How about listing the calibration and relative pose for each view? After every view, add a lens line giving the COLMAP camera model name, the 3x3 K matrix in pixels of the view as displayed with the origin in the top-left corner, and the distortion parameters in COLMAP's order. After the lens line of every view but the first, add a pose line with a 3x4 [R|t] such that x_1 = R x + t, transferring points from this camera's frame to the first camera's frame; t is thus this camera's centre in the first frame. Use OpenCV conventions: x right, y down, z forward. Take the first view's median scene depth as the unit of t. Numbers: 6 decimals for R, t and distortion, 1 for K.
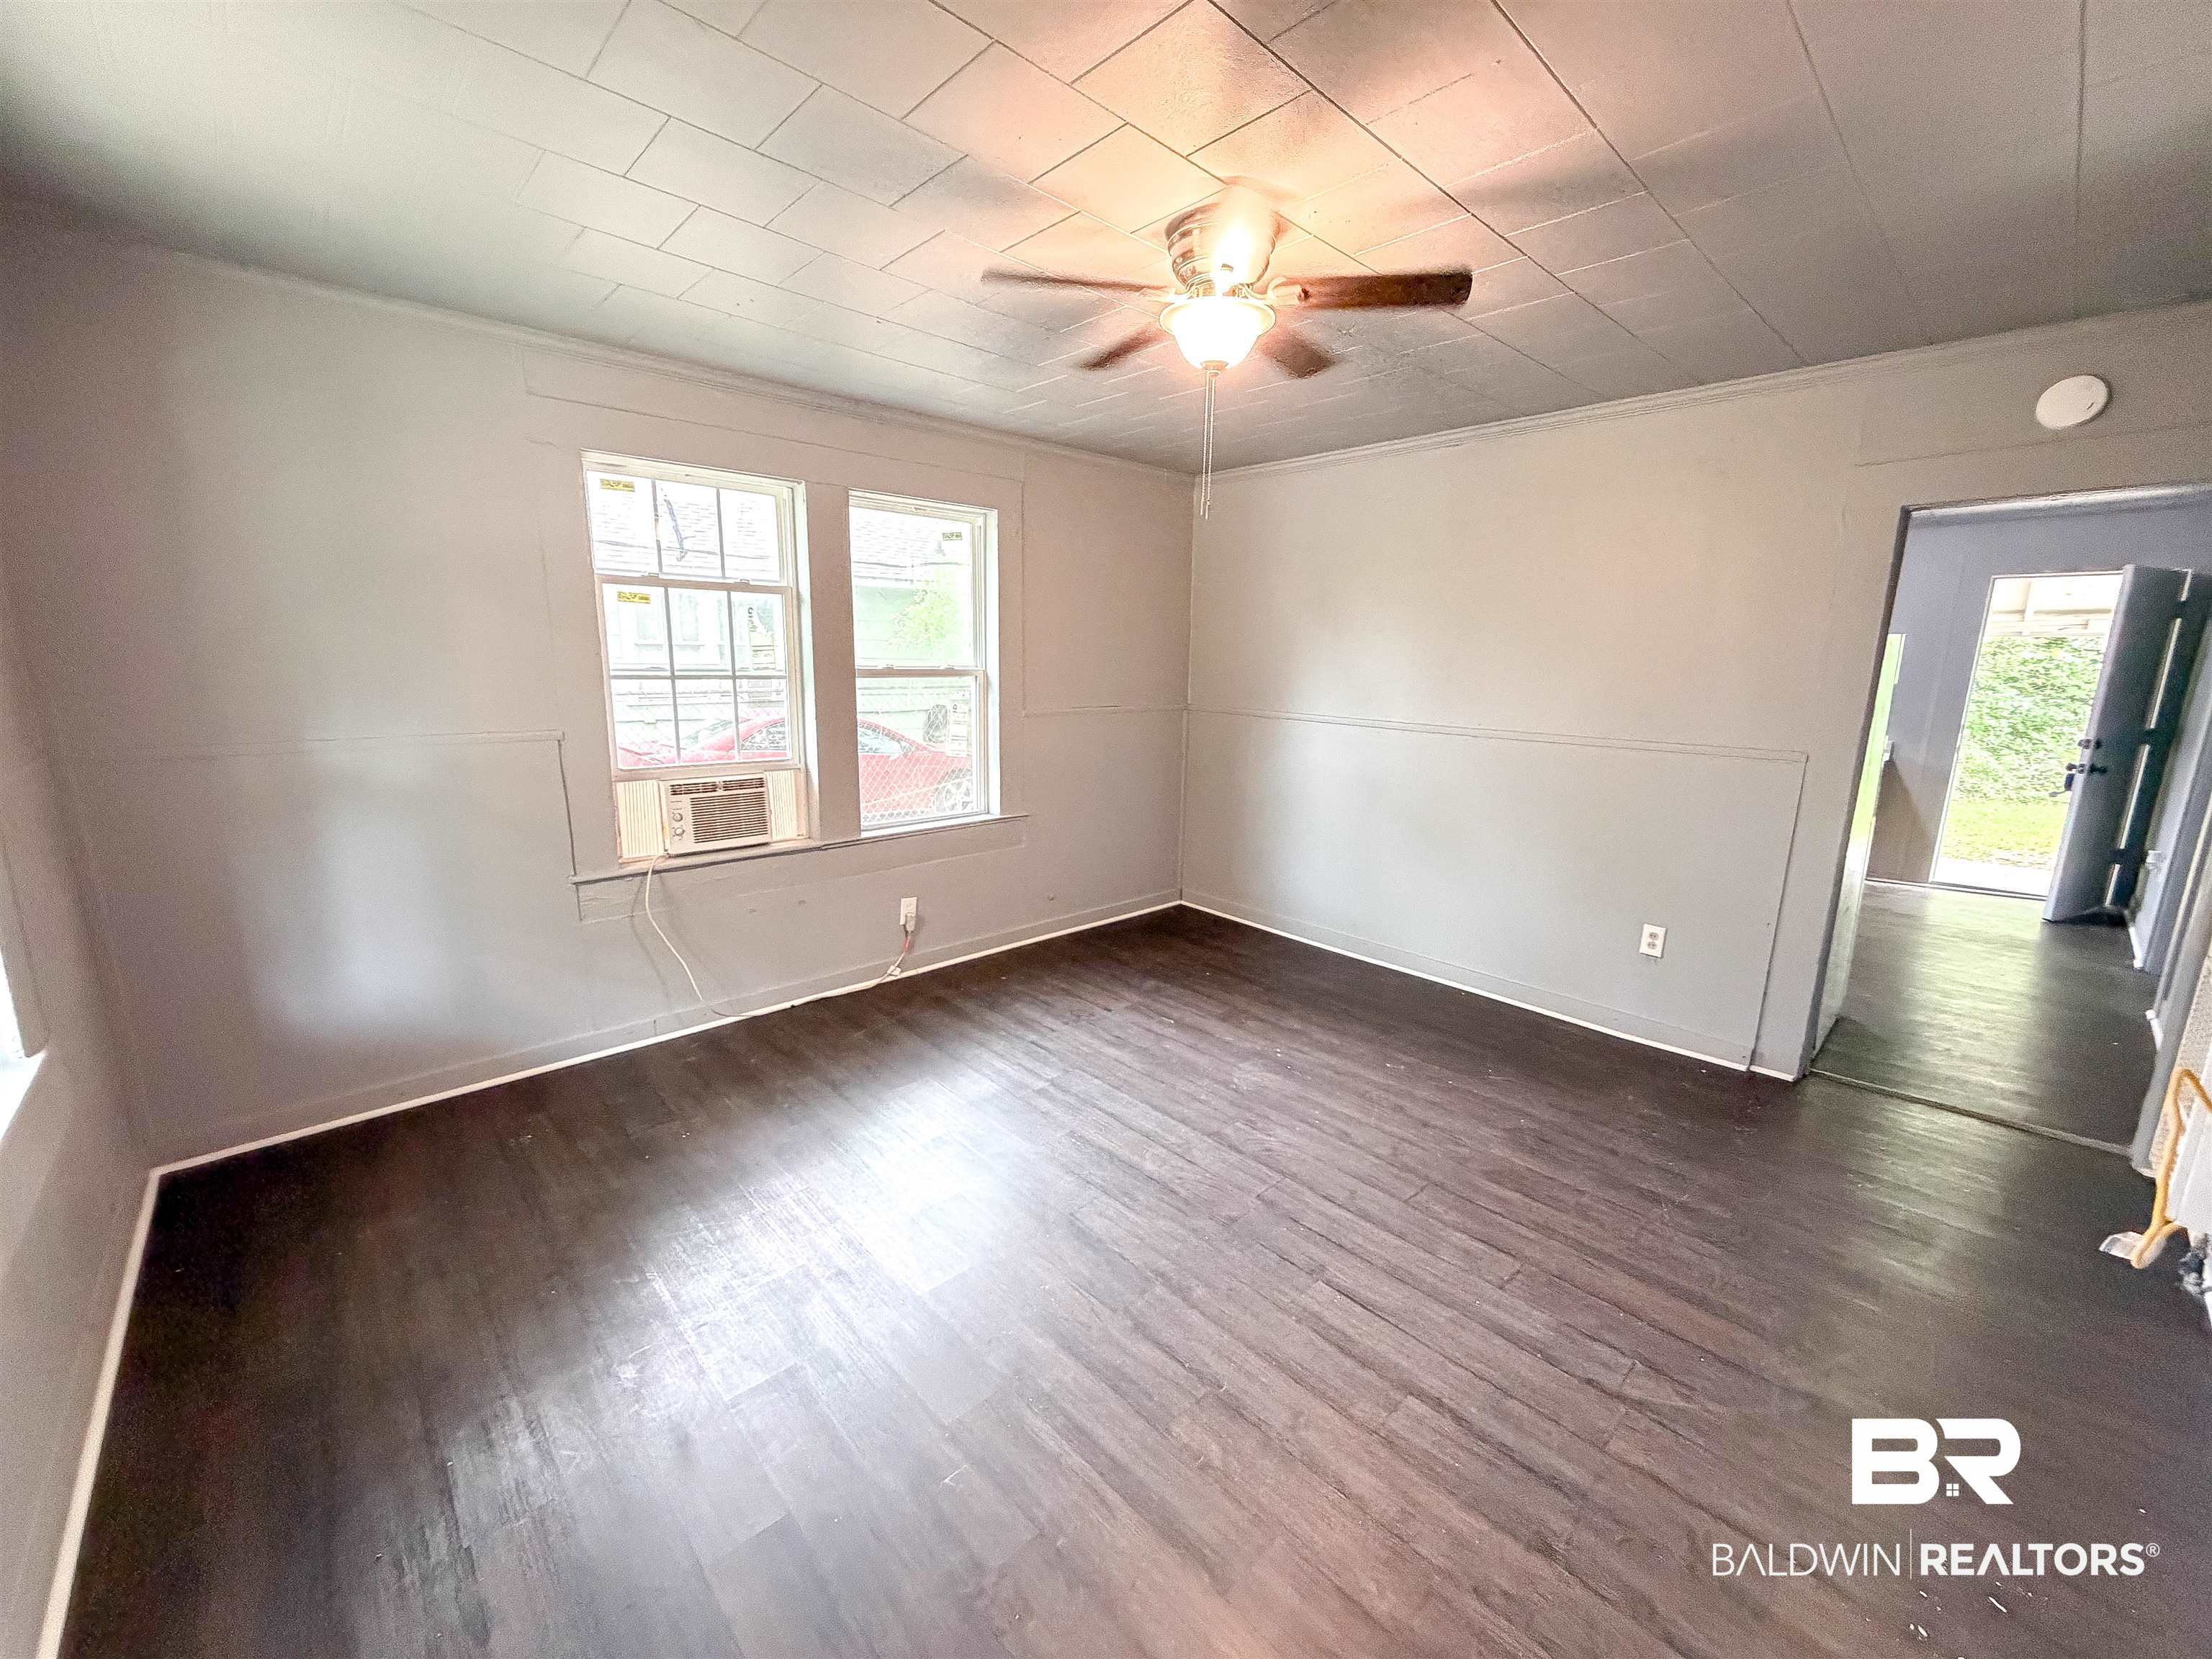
lens RADIAL K [[882.9, 0, 1100.1], [0, 882.9, 830.8], [0, 0, 1]] dist [0.000599, 0.000240]
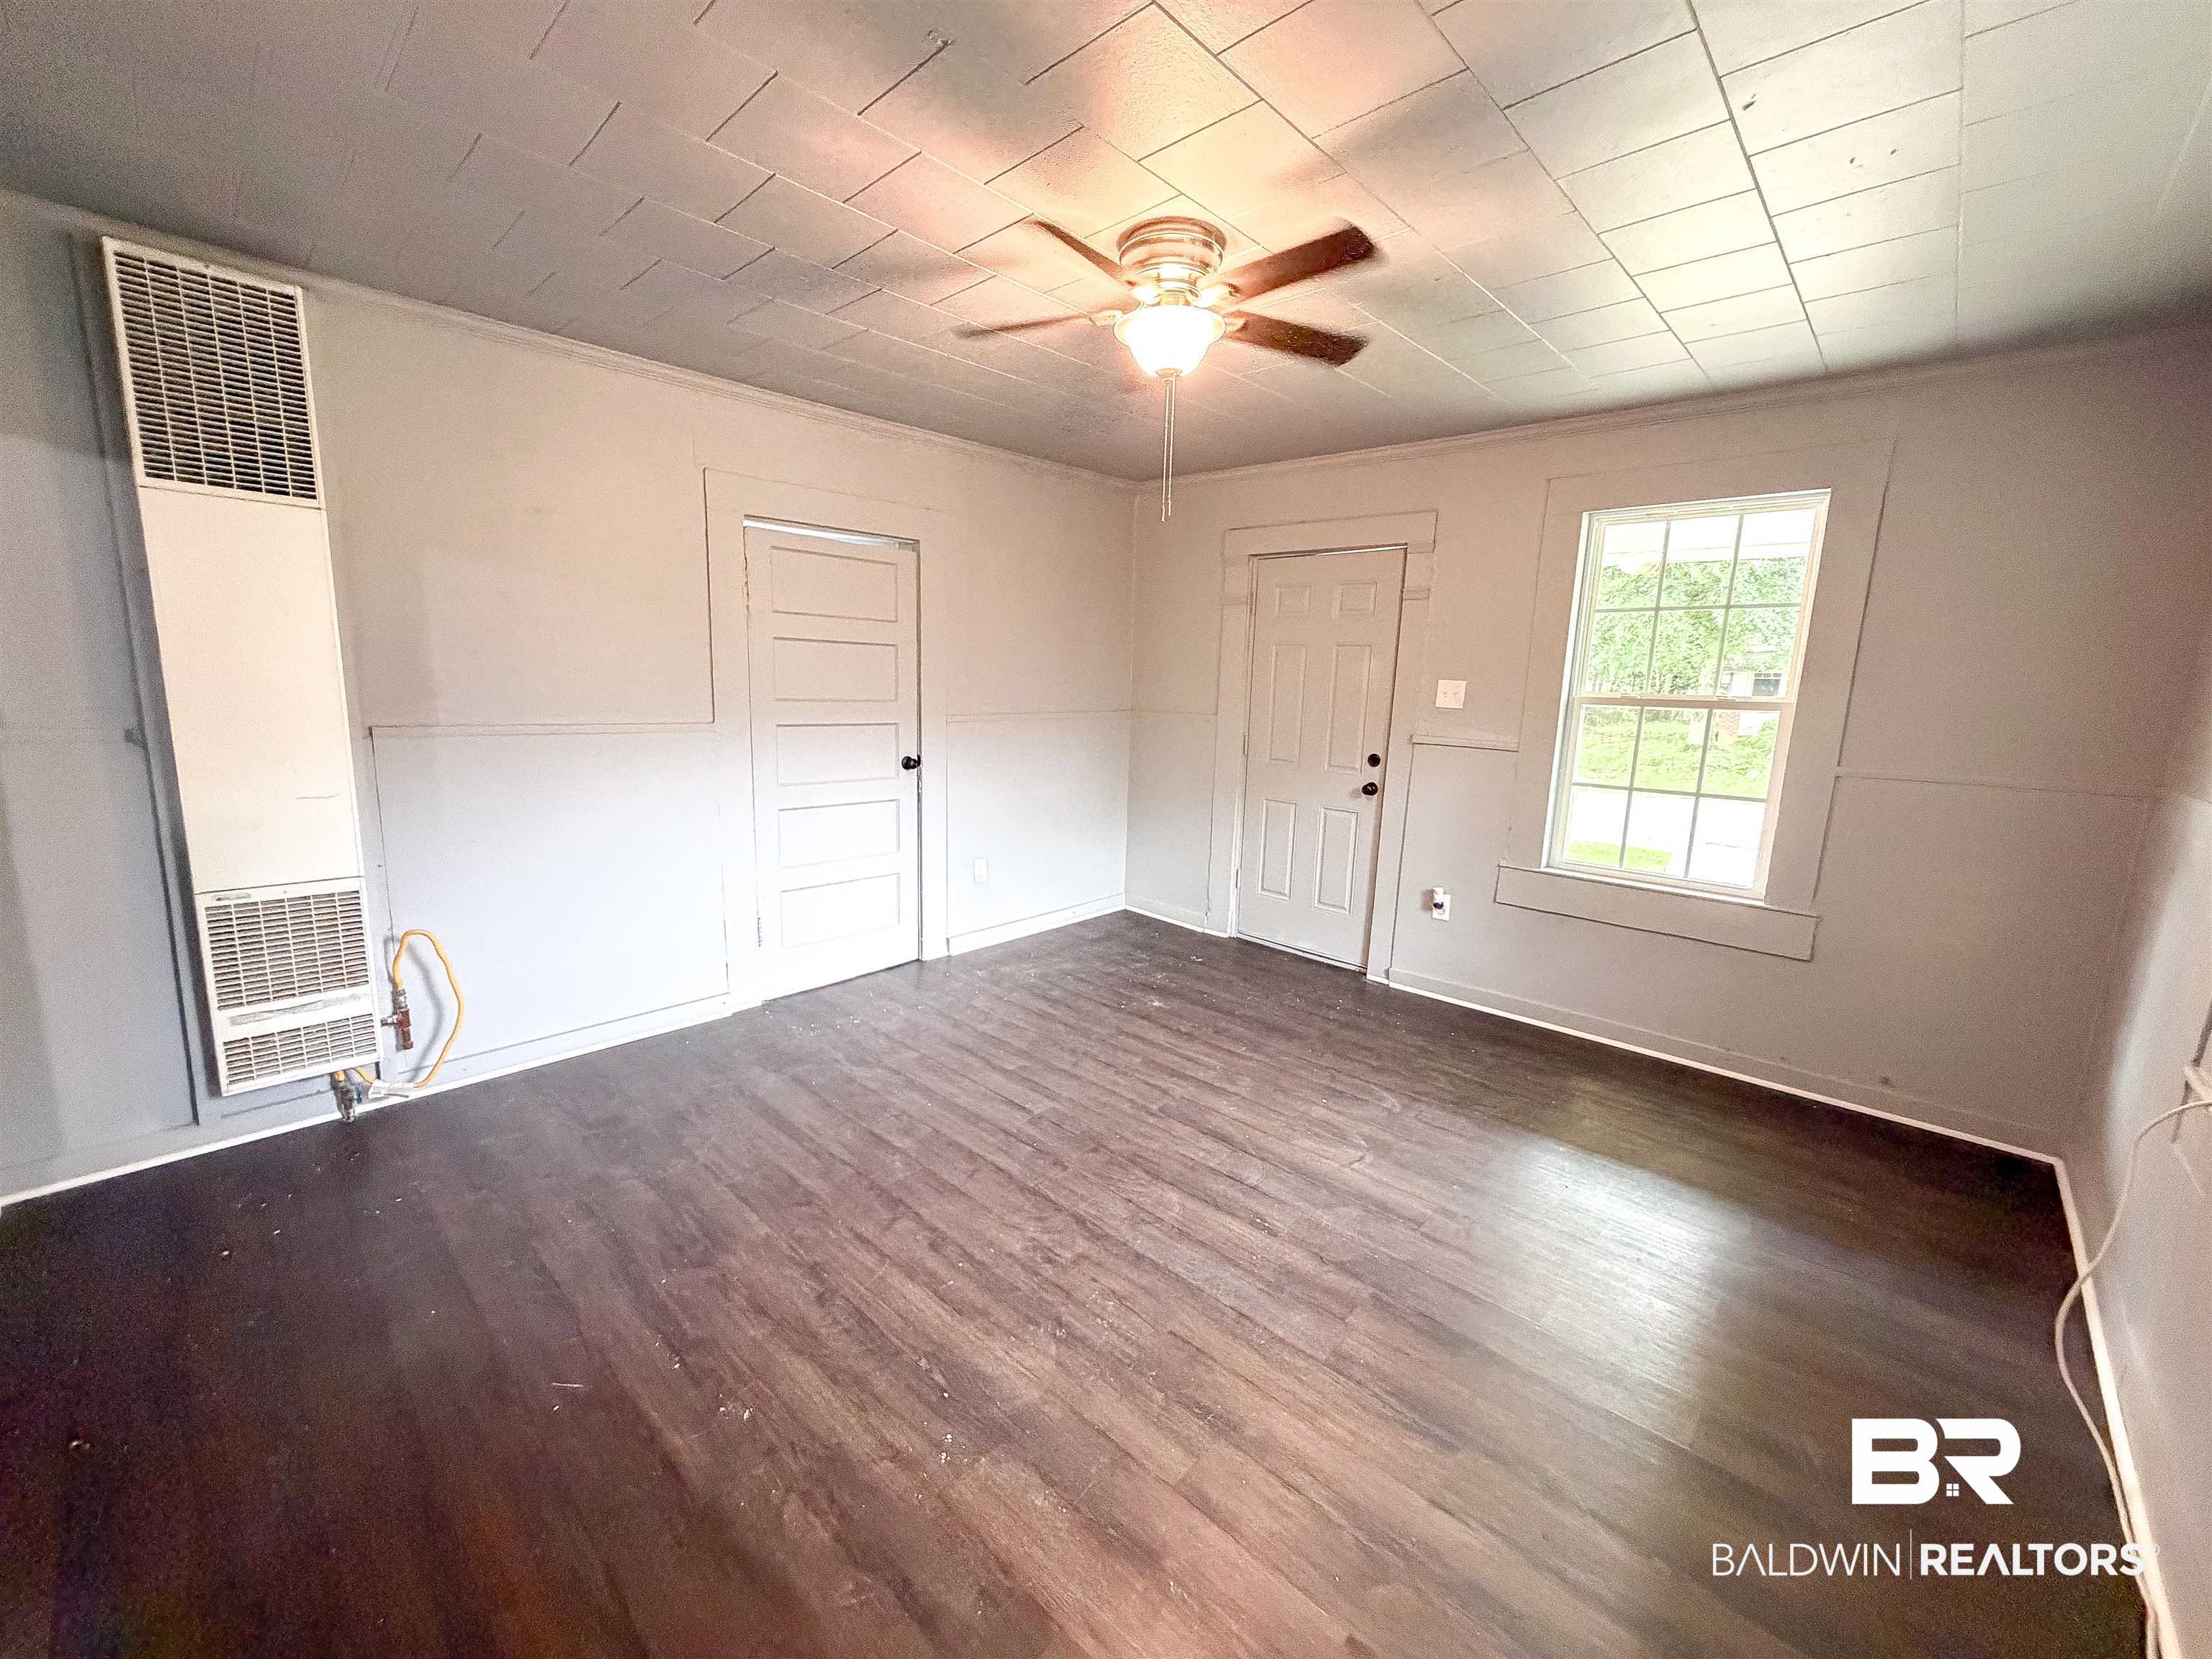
lens RADIAL K [[882.9, 0, 1100.1], [0, 882.9, 830.8], [0, 0, 1]] dist [0.000599, 0.000240]
pose [[-0.997280, -0.033298, -0.065750, 0.204326], [-0.054518, 0.933619, 0.354095, -0.306358], [0.049595, 0.356716, -0.932895, 1.695250]]
